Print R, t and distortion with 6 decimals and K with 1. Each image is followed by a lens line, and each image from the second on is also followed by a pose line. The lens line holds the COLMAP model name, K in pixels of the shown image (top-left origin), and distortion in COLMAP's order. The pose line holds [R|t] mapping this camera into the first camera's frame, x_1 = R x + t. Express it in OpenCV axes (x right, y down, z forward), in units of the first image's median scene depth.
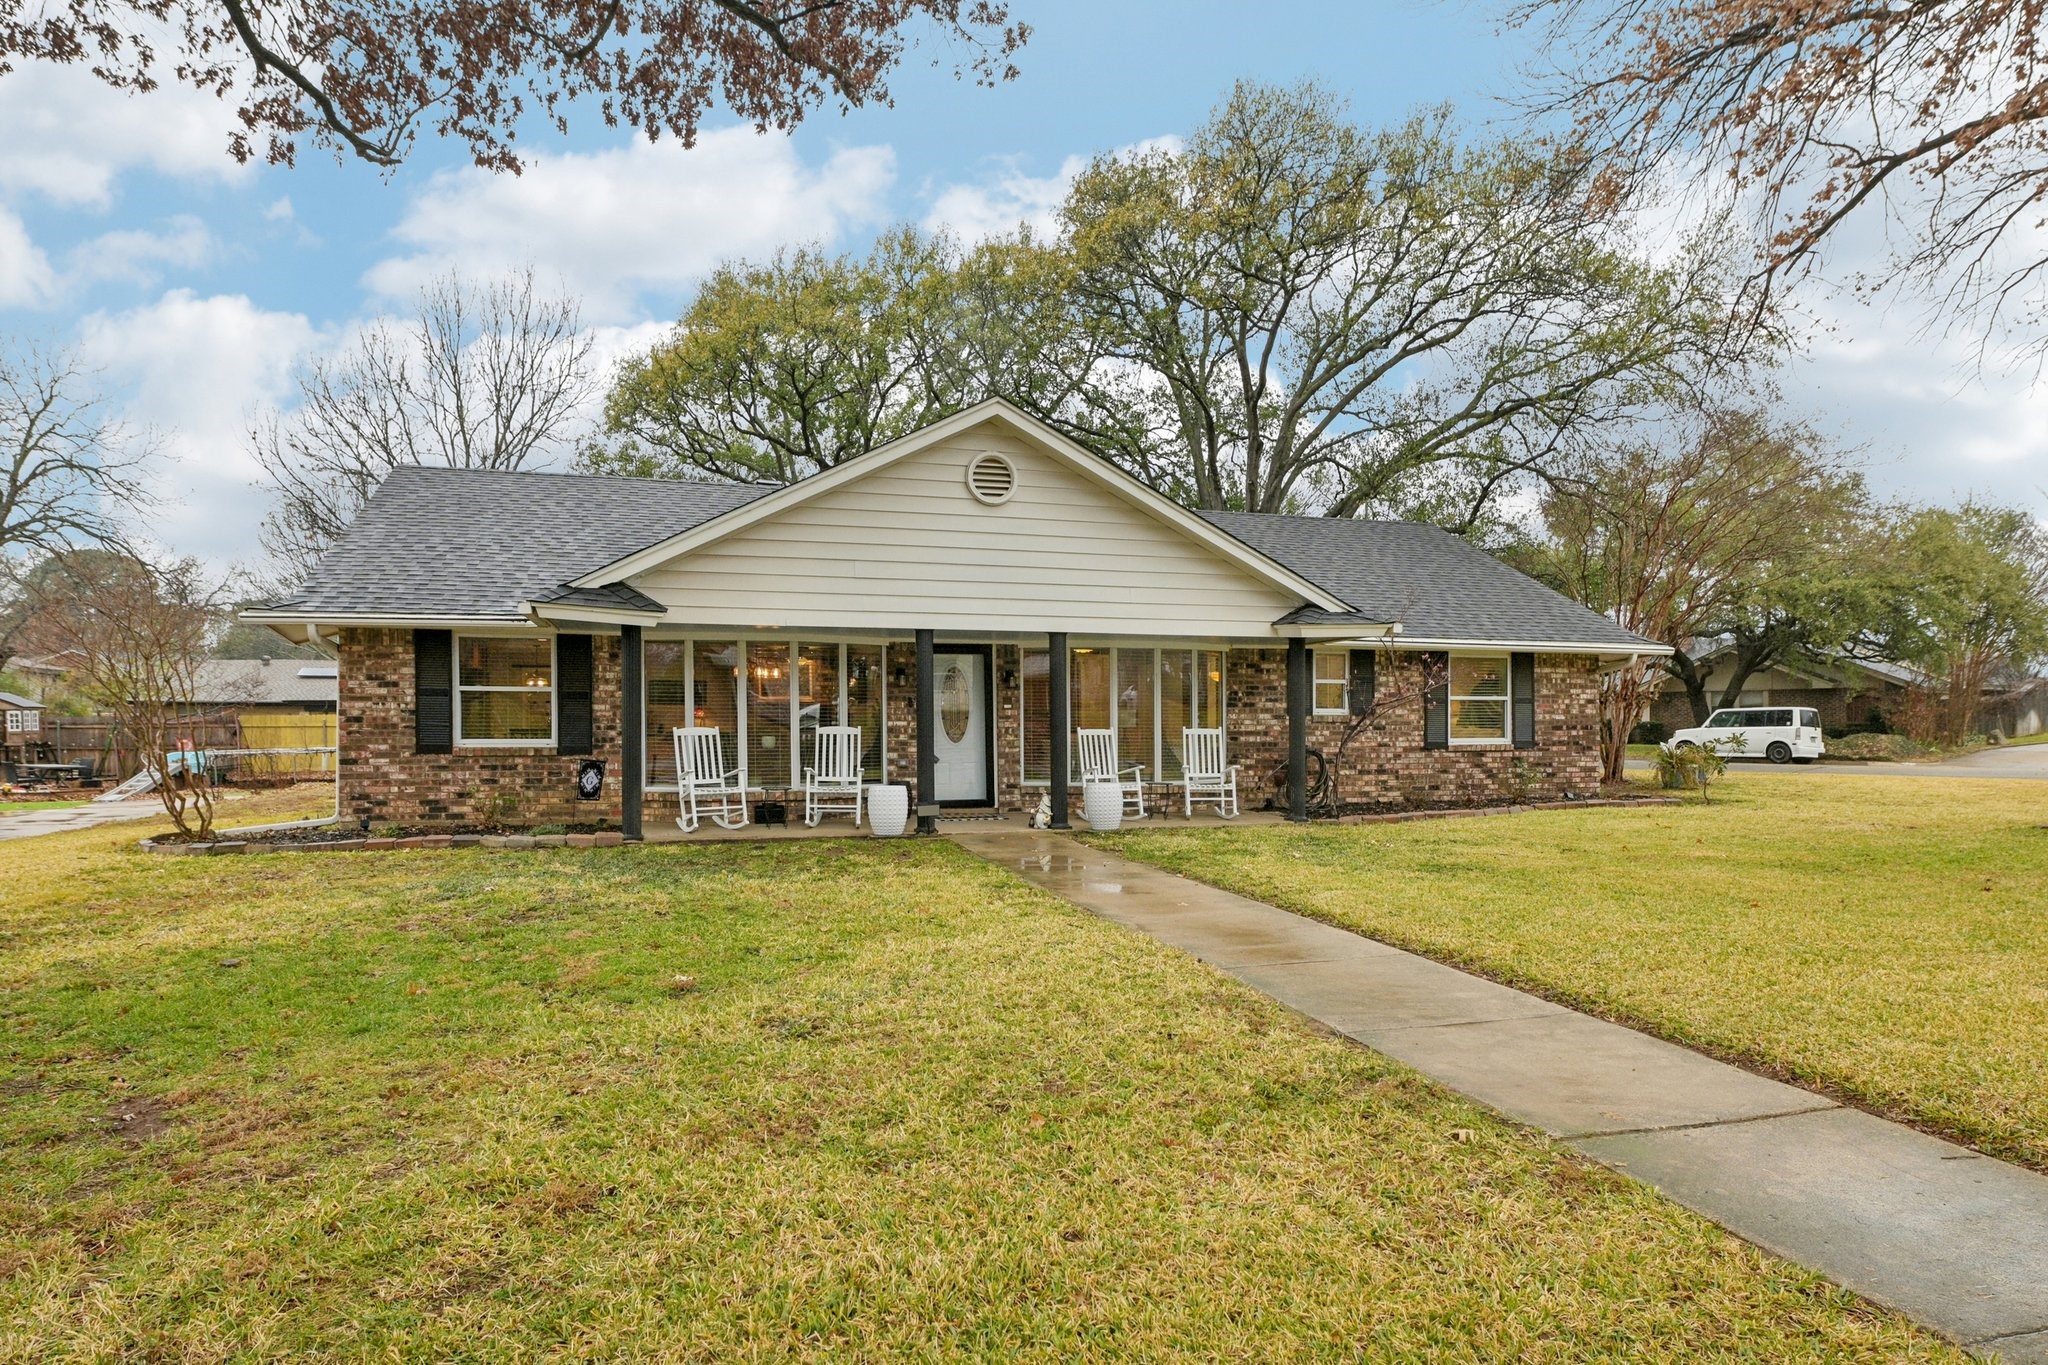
lens RADIAL K [[1140.5, 0, 1004.8], [0, 1140.5, 704.0], [0, 0, 1]] dist [-0.005009, -0.000327]
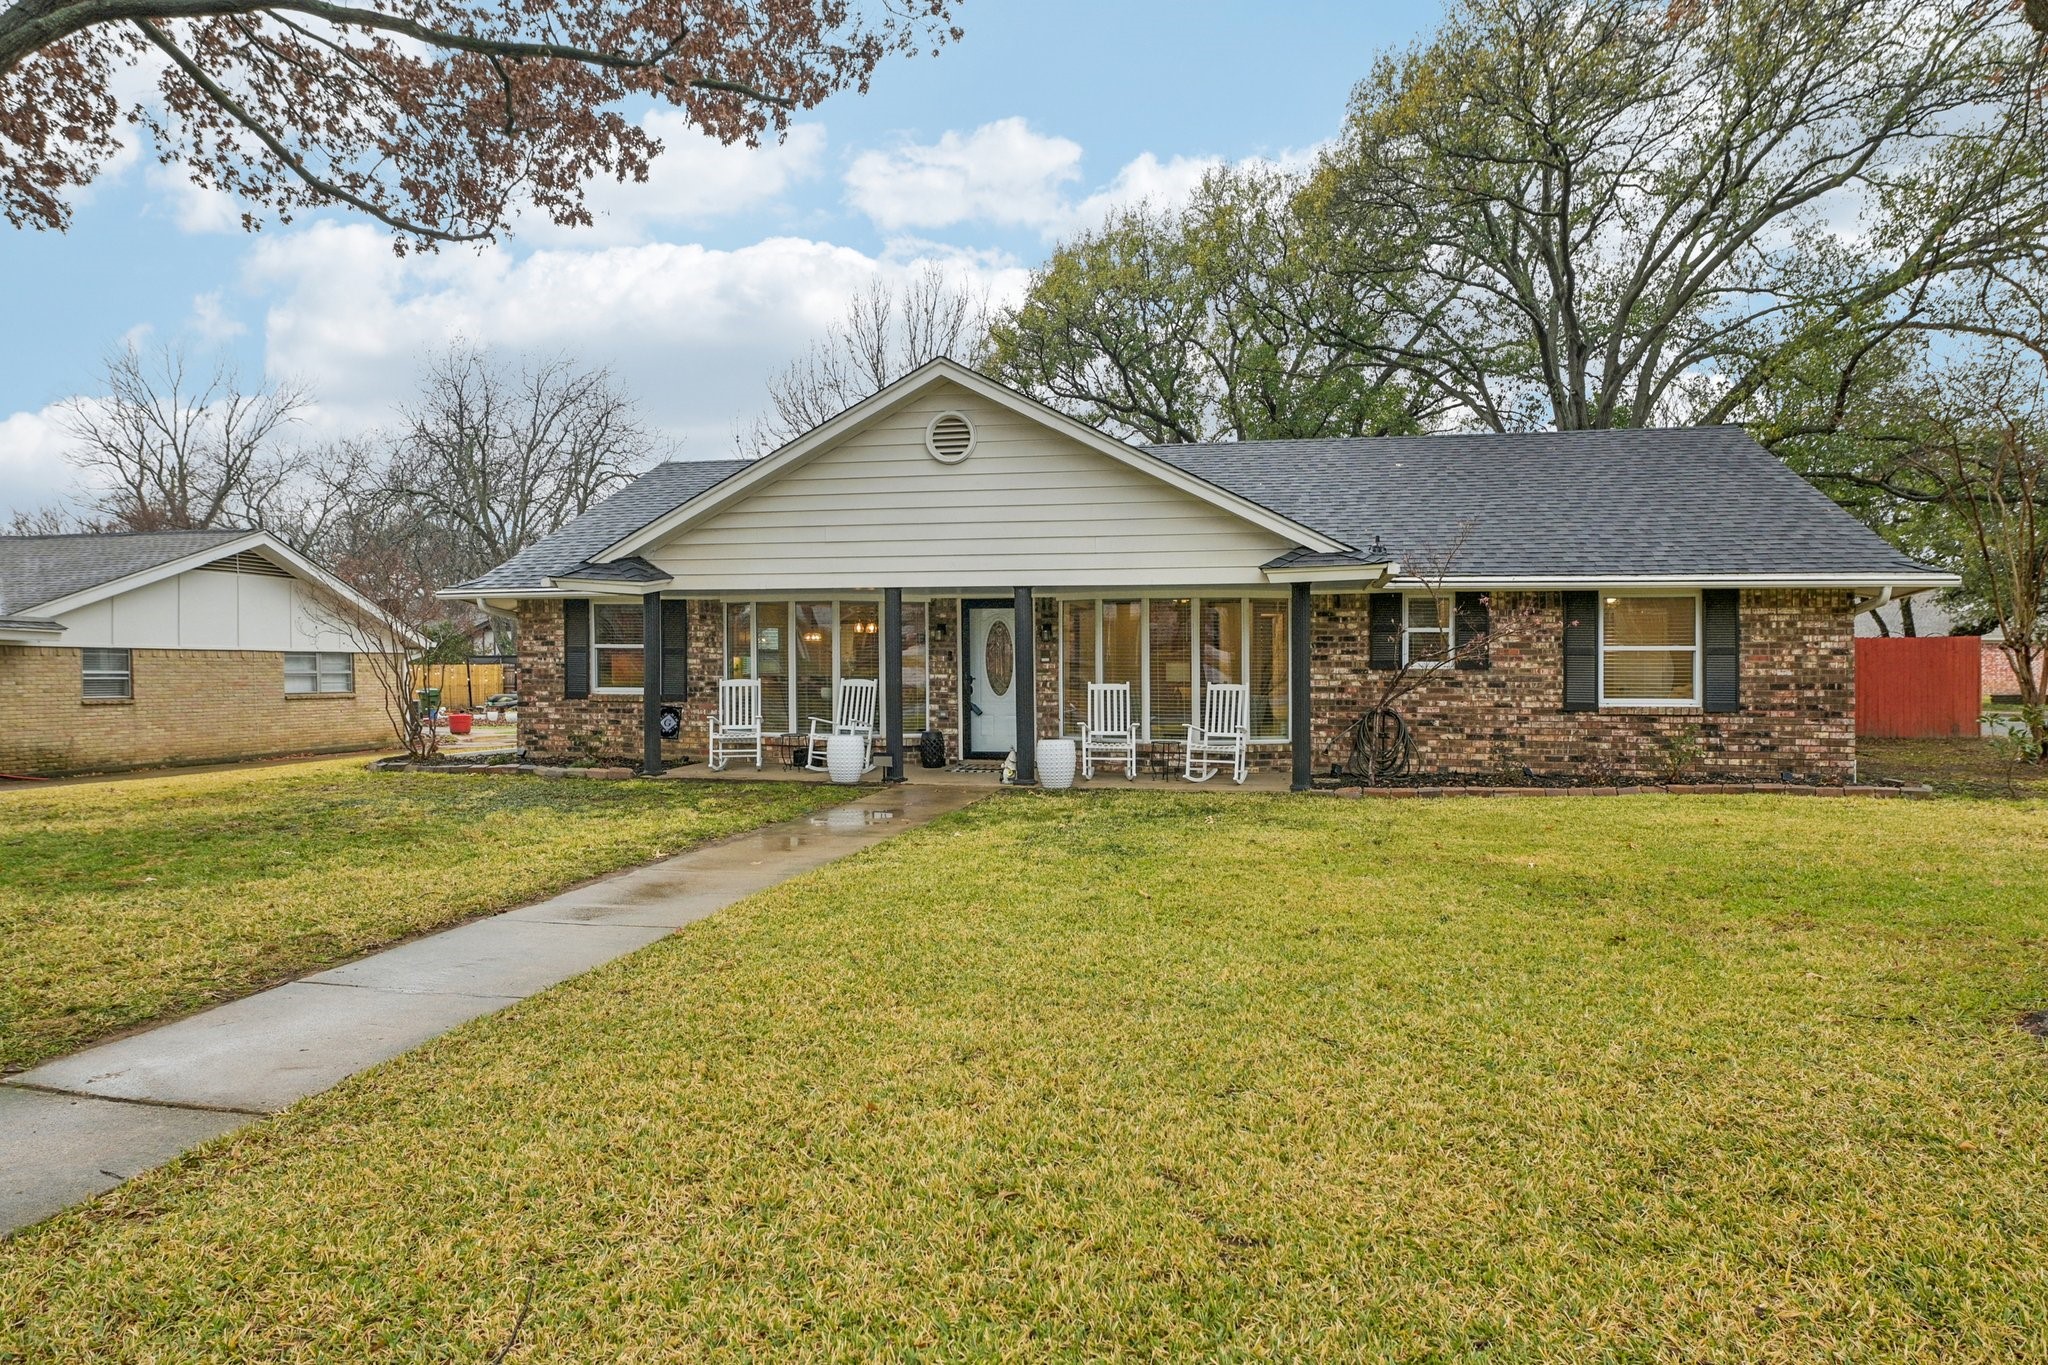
lens RADIAL K [[1140.5, 0, 1002.0], [0, 1140.5, 663.8], [0, 0, 1]] dist [-0.005009, -0.000327]
pose [[0.885179, -0.000321, -0.465251, 0.413819], [0.002790, 0.999985, 0.004620, 0.000674], [0.465243, -0.005387, 0.885167, 0.094265]]
